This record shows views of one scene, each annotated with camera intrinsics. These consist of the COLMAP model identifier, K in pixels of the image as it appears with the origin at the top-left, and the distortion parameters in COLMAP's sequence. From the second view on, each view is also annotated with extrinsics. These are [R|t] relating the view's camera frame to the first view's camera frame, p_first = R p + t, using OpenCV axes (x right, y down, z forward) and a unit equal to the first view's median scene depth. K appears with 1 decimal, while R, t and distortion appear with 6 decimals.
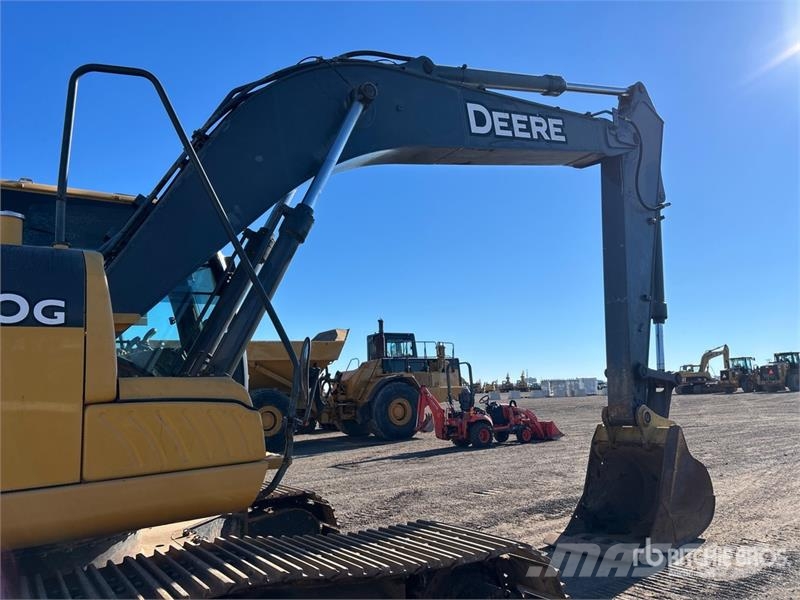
lens RADIAL K [[594.5, 0, 400.5], [0, 594.5, 297.2], [0, 0, 1]] dist [0.057053, -0.064734]
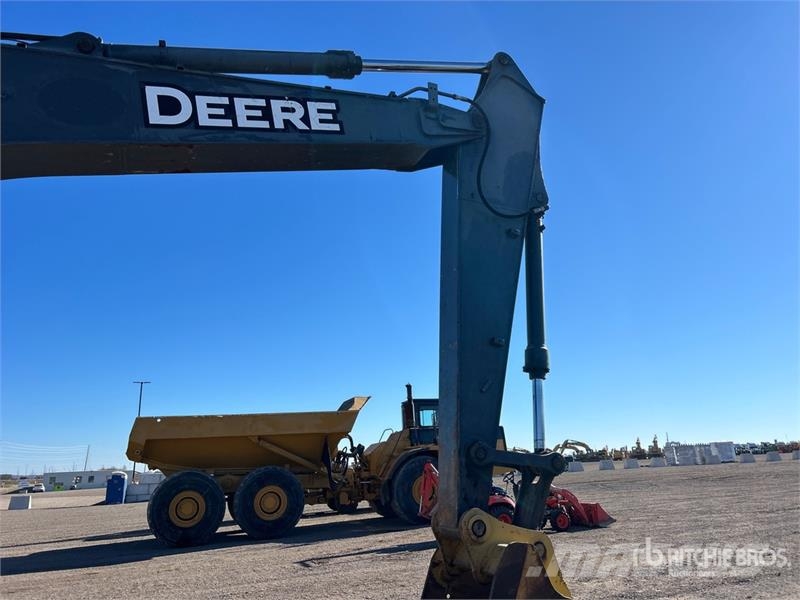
lens RADIAL K [[594.5, 0, 395.9], [0, 594.5, 299.4], [0, 0, 1]] dist [0.057053, -0.064734]
pose [[0.976674, -0.069698, -0.203102, 0.396086], [0.048101, 0.992833, -0.109401, 0.018893], [0.209272, 0.097080, 0.973027, 0.281197]]
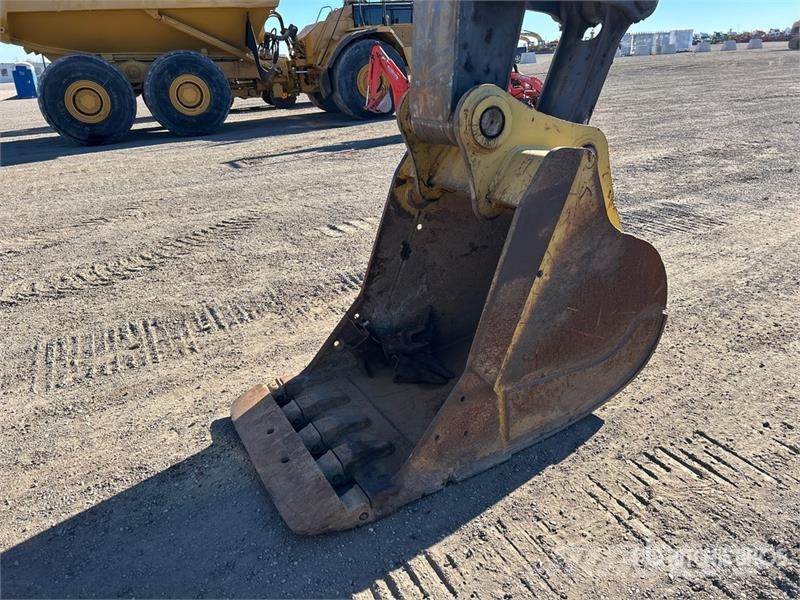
lens RADIAL K [[594.5, 0, 397.5], [0, 594.5, 297.5], [0, 0, 1]] dist [0.057053, -0.064734]
pose [[0.992107, 0.033767, -0.120763, 0.338428], [0.033647, 0.856056, 0.515787, 0.092349], [0.120797, -0.515779, 0.848163, 0.556704]]
